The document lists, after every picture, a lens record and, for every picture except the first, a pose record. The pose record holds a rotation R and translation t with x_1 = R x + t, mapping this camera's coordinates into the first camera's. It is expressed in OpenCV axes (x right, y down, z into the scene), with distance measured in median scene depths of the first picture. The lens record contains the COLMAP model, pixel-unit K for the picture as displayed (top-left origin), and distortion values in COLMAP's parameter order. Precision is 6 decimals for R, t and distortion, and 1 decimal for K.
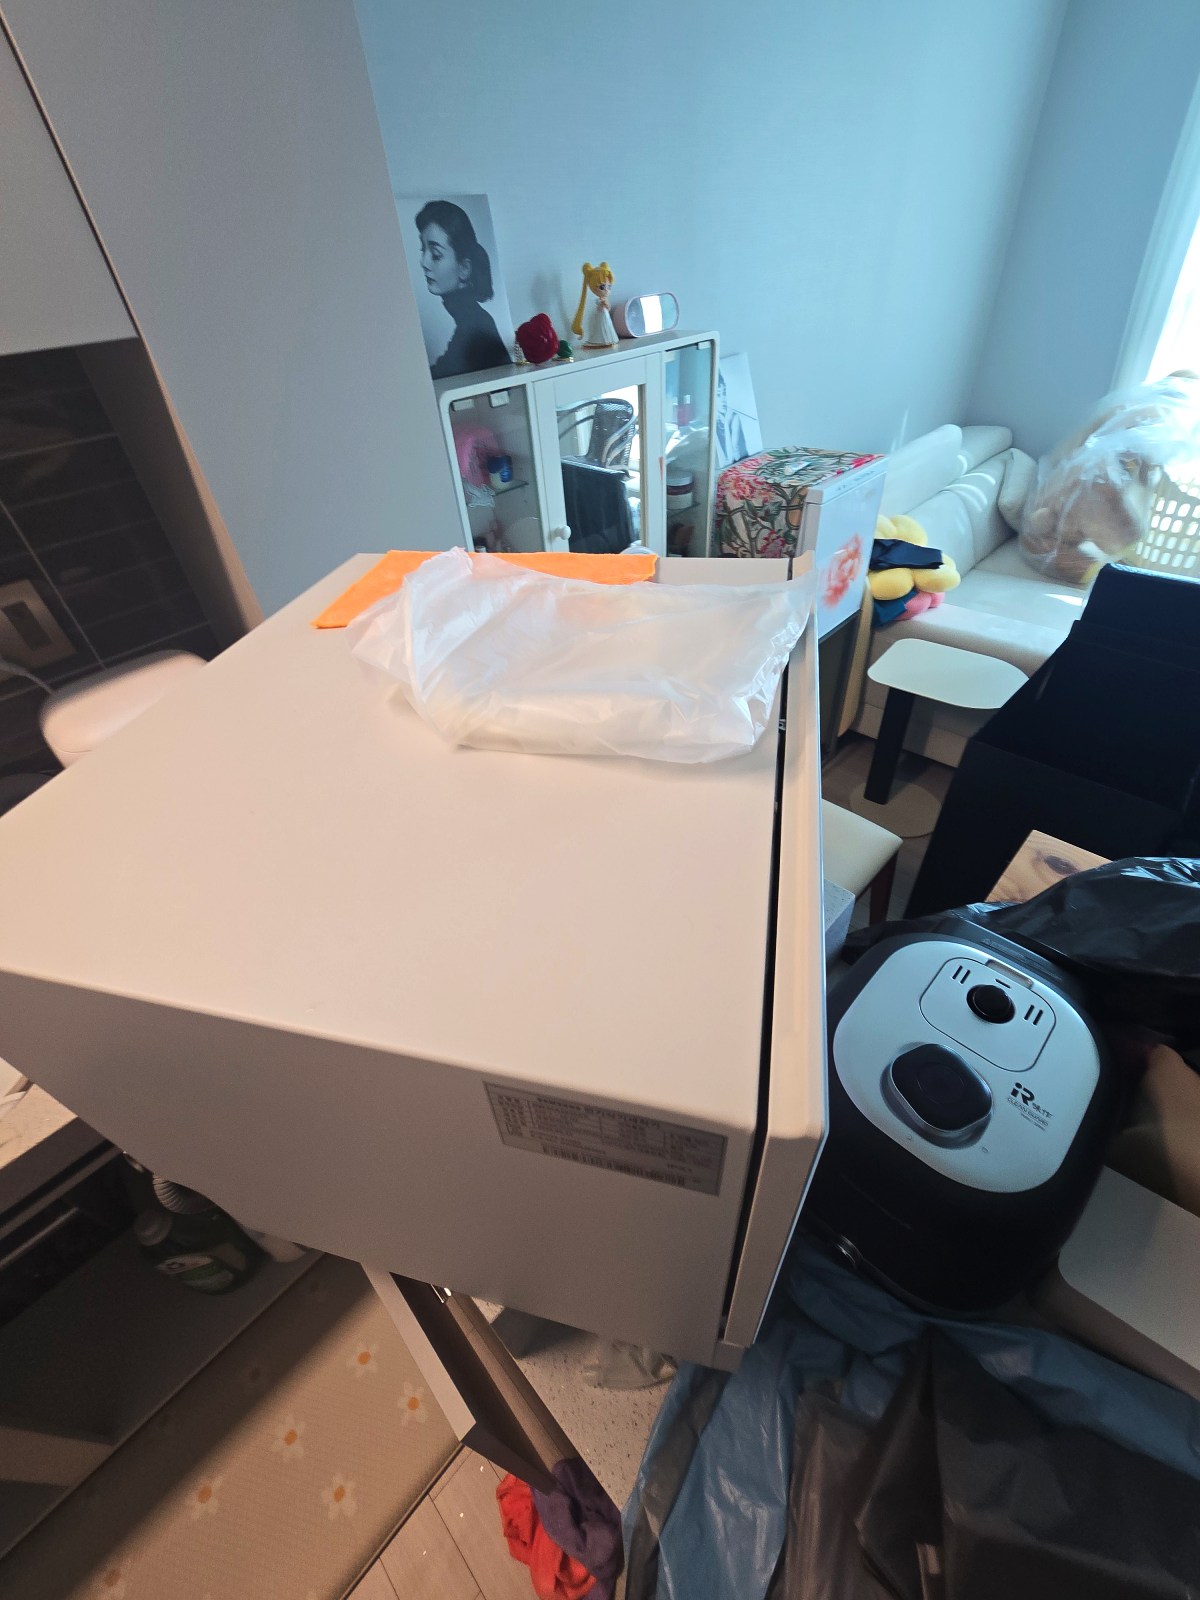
lens RADIAL K [[655.5, 0, 592.9], [0, 655.5, 791.7], [0, 0, 1]] dist [0.004536, -0.000612]
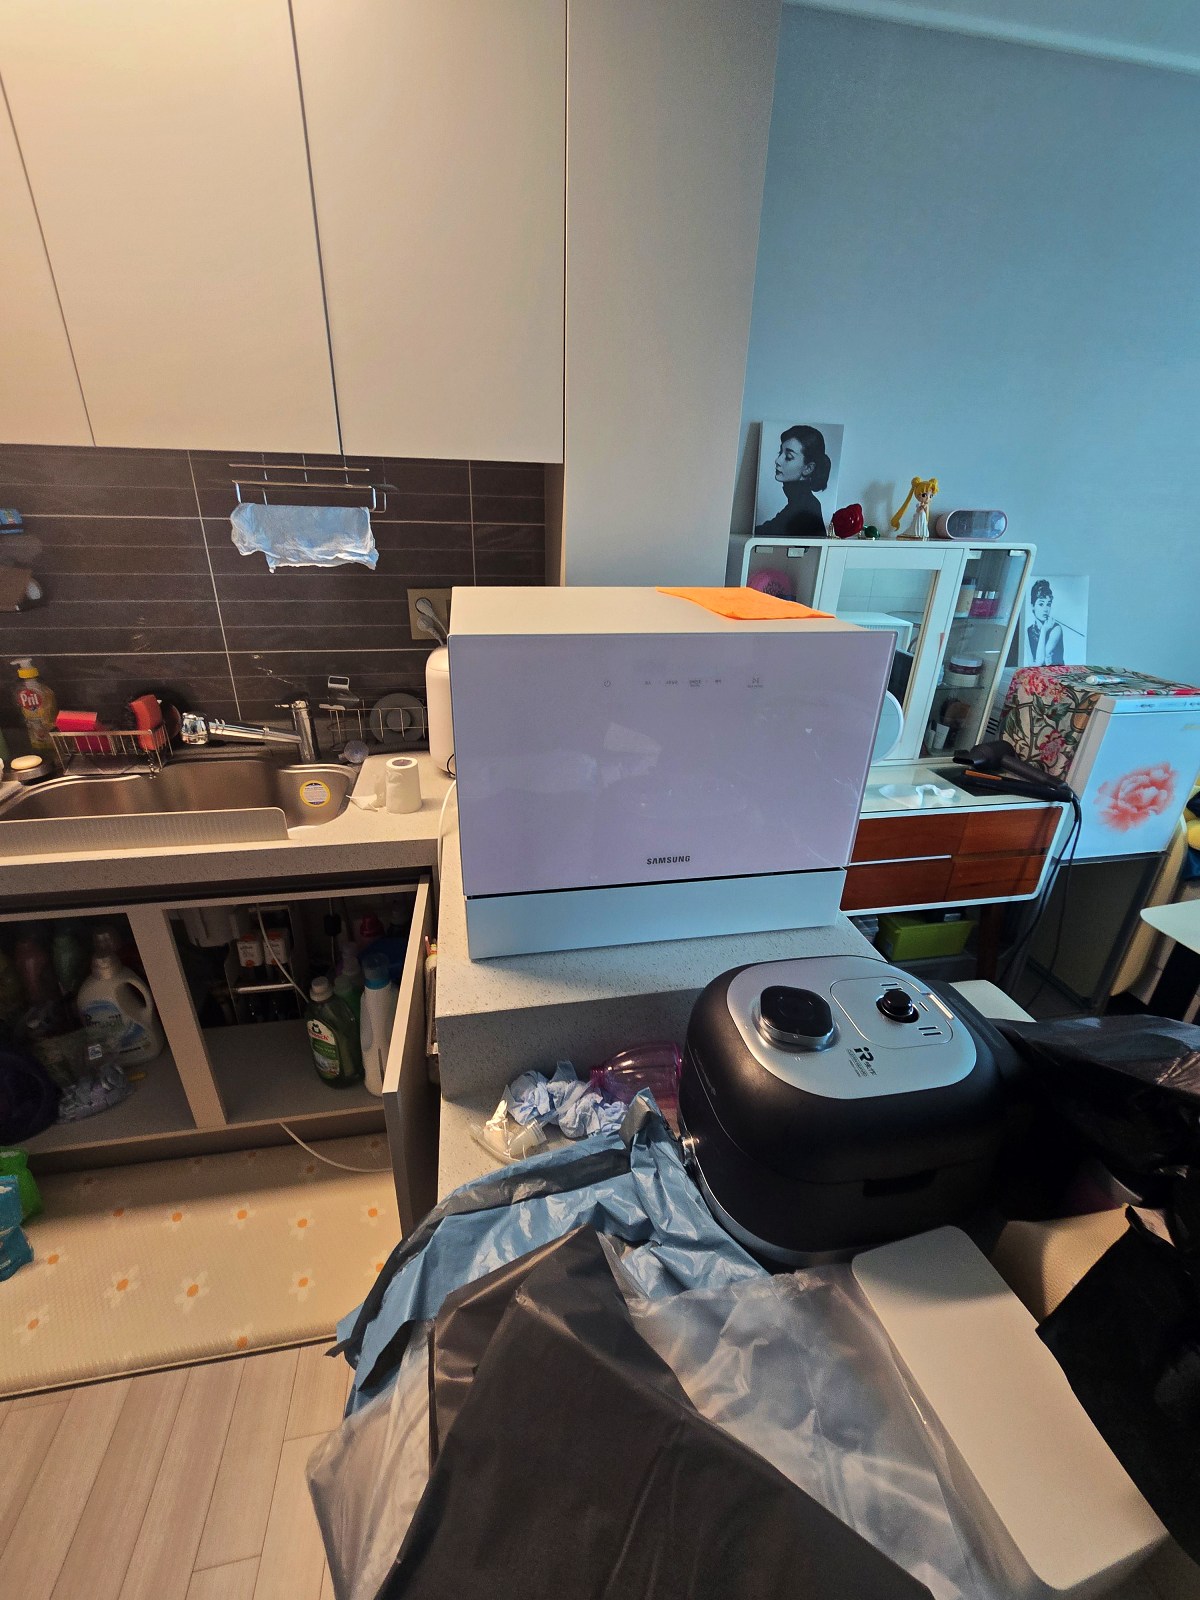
lens RADIAL K [[655.5, 0, 590.6], [0, 655.5, 790.2], [0, 0, 1]] dist [0.004536, -0.000612]
pose [[0.809373, 0.324851, -0.489273, 0.226724], [-0.442513, 0.885062, -0.144387, 0.137844], [0.386132, 0.333373, 0.860096, -0.091106]]
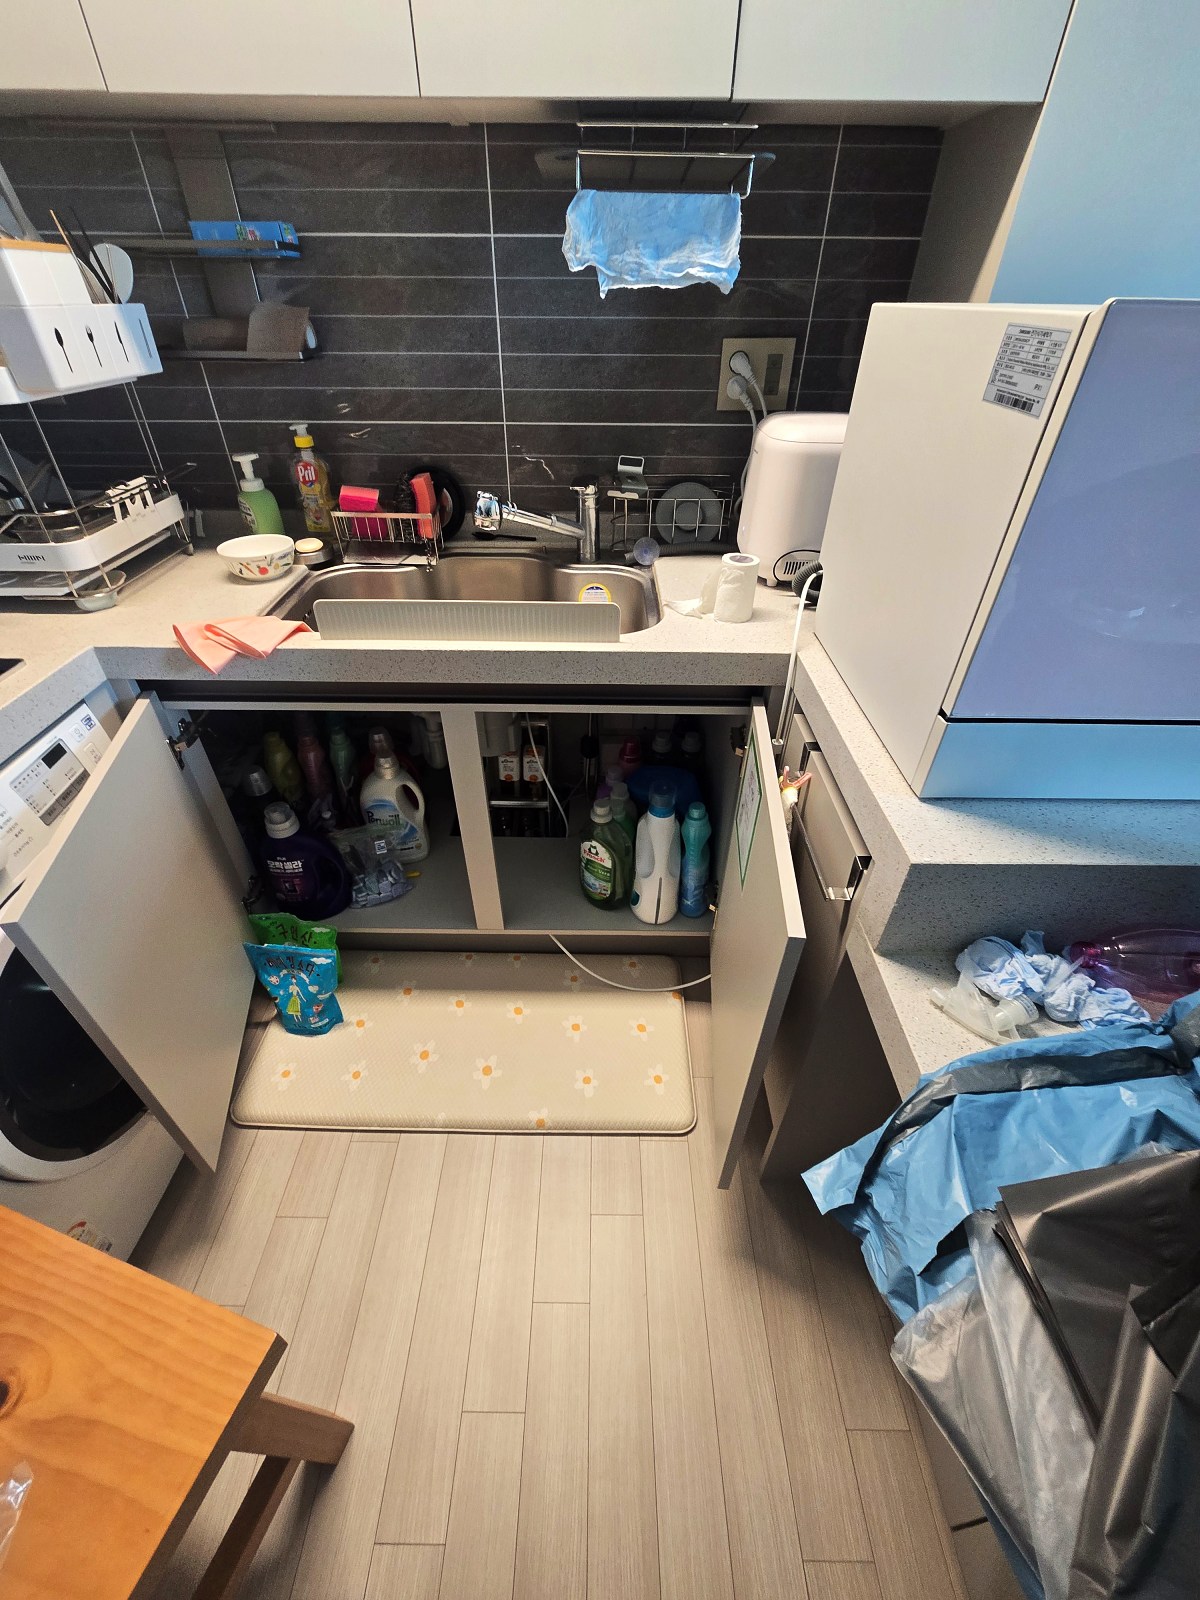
lens RADIAL K [[655.5, 0, 603.4], [0, 655.5, 786.7], [0, 0, 1]] dist [0.004536, -0.000612]
pose [[0.692921, 0.501529, -0.518004, 0.003882], [-0.512982, 0.847779, 0.134612, 0.269782], [0.506665, 0.172451, 0.844720, -0.094091]]
